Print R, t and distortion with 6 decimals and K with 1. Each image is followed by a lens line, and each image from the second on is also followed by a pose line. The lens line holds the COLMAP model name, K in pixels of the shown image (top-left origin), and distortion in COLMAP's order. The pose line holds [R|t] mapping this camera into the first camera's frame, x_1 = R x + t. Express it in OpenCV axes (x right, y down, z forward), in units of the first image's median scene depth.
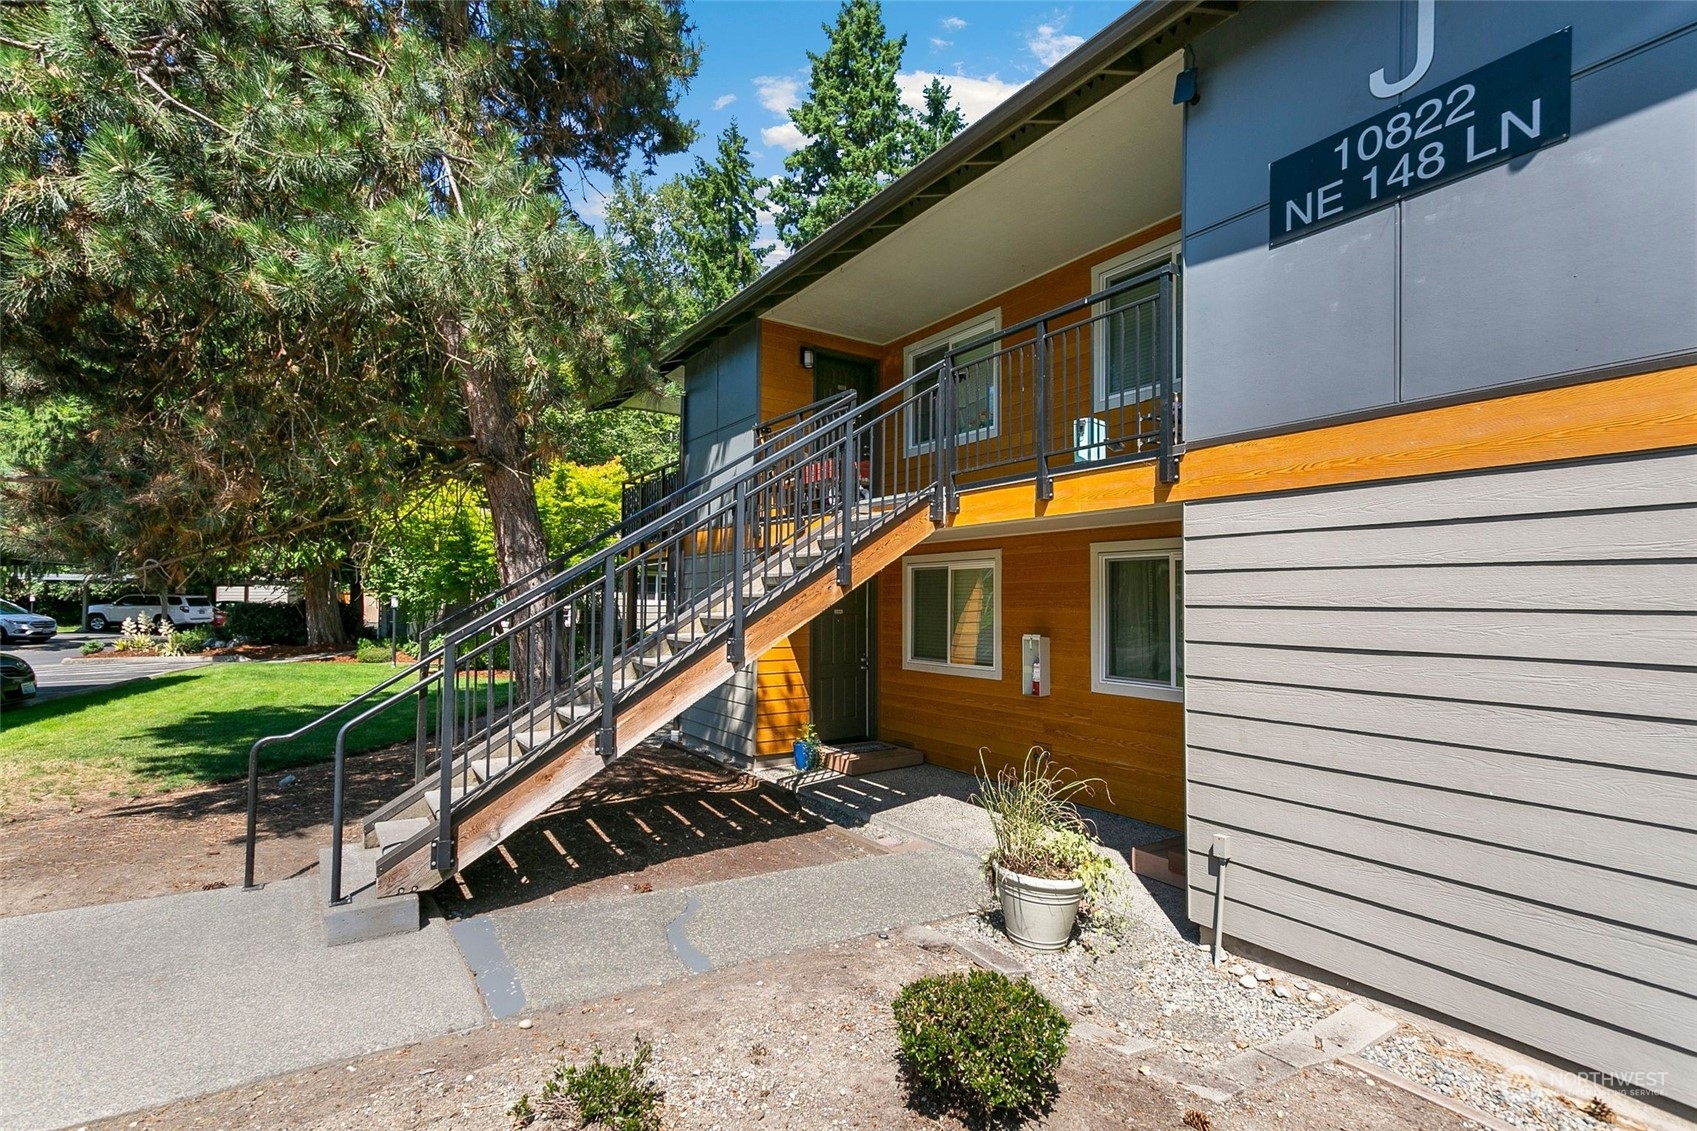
lens RADIAL K [[791.1, 0, 849.0], [0, 791.1, 577.1], [0, 0, 1]] dist [0.003402, 0.014638]
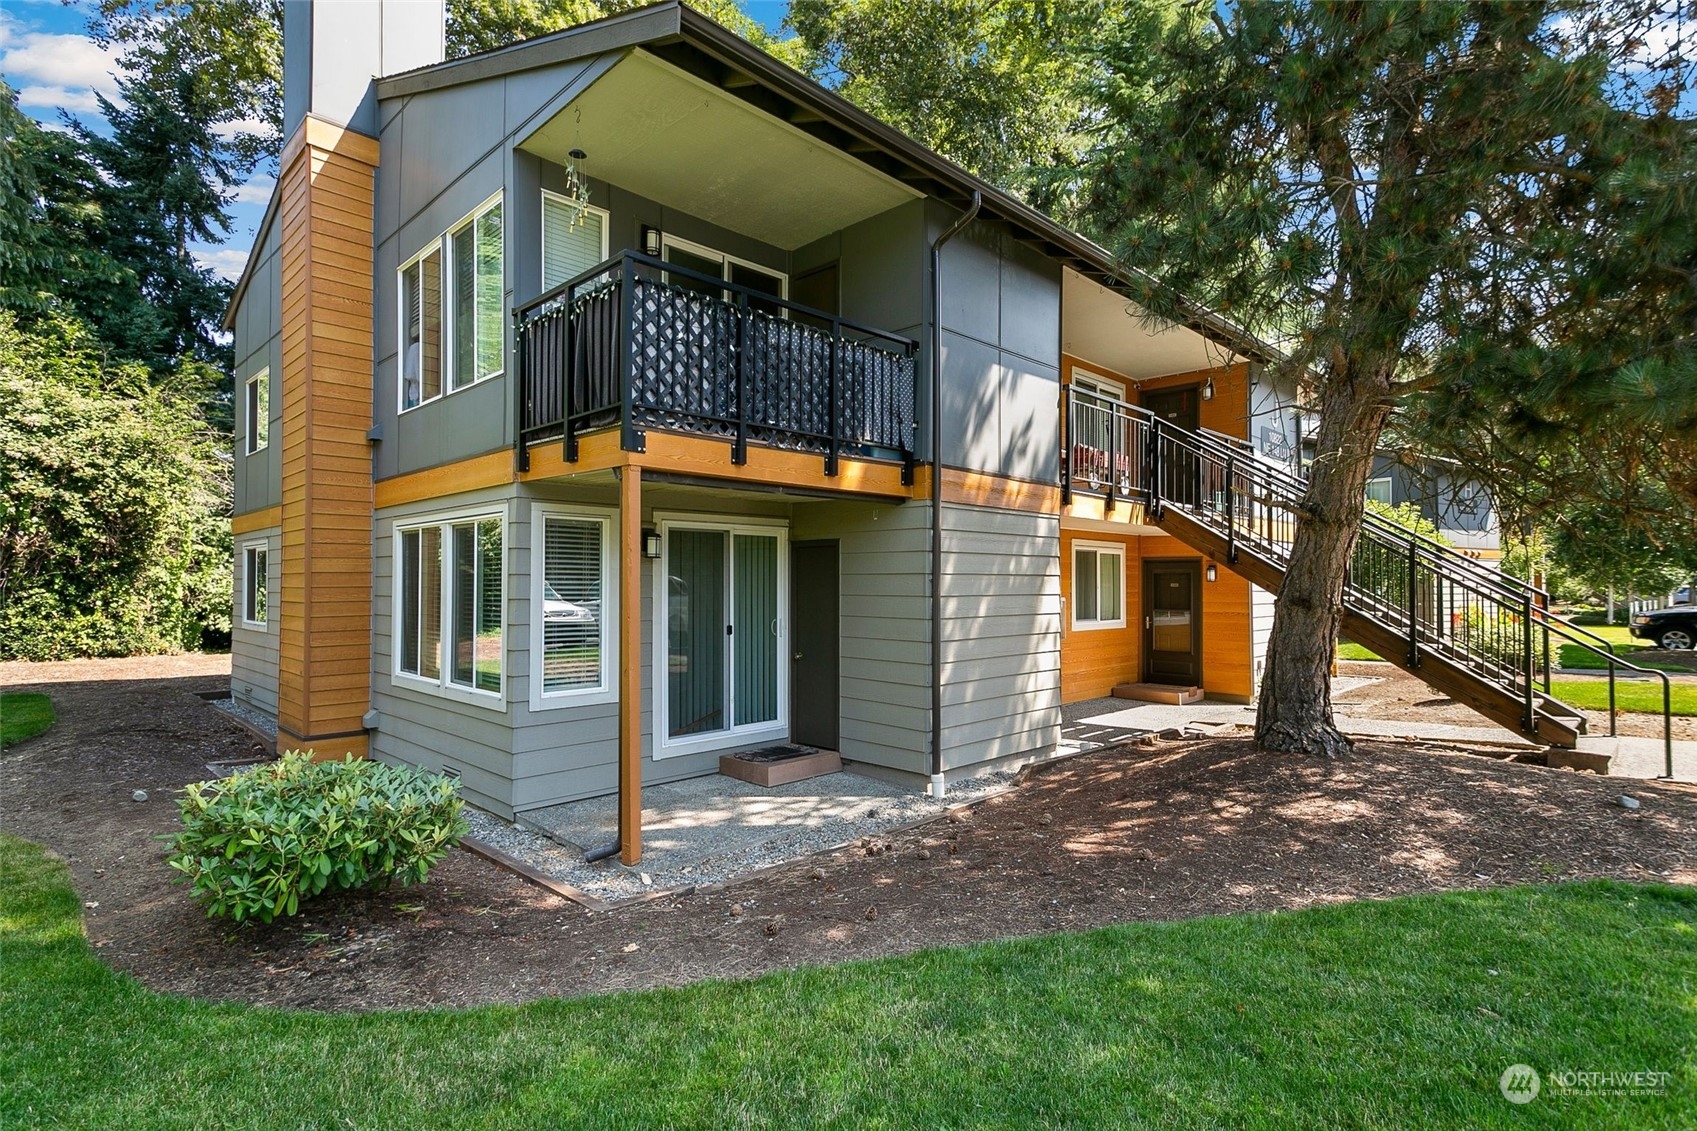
lens RADIAL K [[793.2, 0, 850.0], [0, 793.2, 555.5], [0, 0, 1]] dist [0.004127, 0.000694]
pose [[-0.177946, 0.008017, 0.984008, -1.790424], [-0.048474, 0.998681, -0.016903, 0.062101], [-0.982846, -0.050707, -0.177323, 2.646487]]
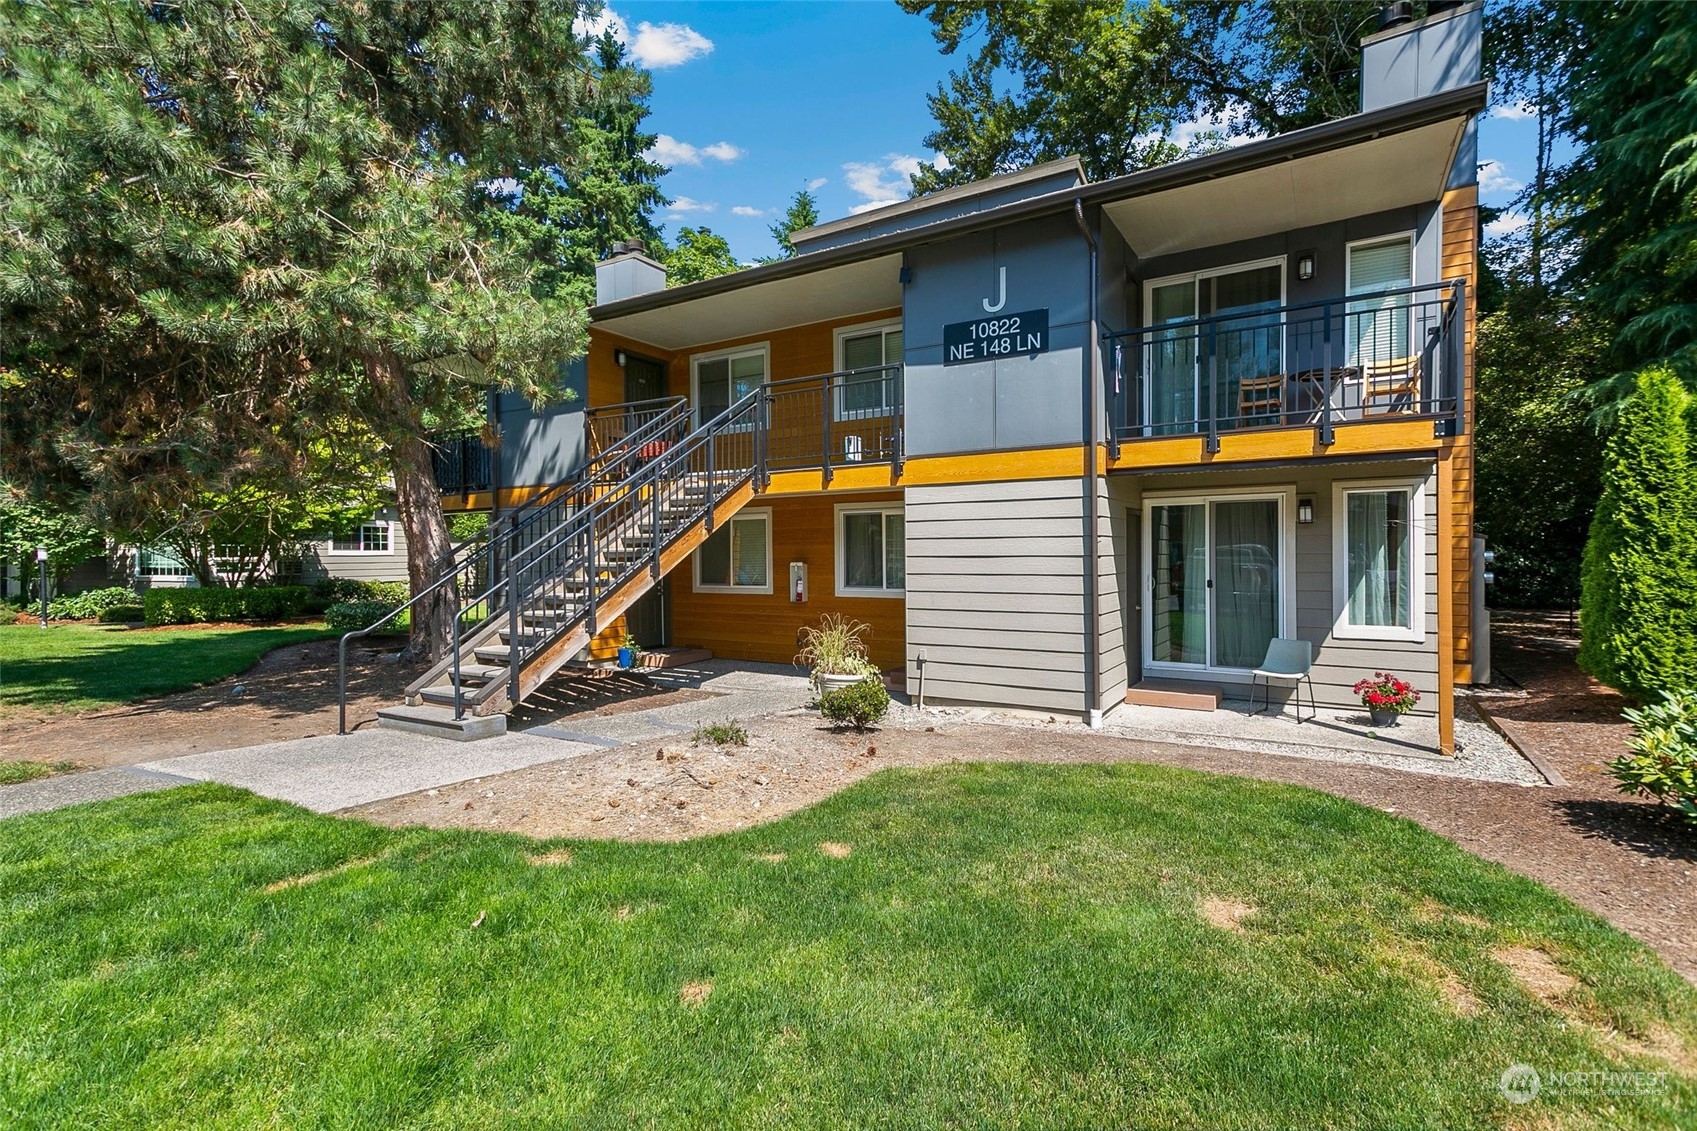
lens RADIAL K [[793.2, 0, 850.0], [0, 793.2, 555.5], [0, 0, 1]] dist [0.004127, 0.000694]
pose [[0.911454, -0.017592, 0.411027, -0.496604], [0.002995, 0.999343, 0.036130, 0.006819], [-0.411392, -0.031700, 0.910907, -0.720829]]
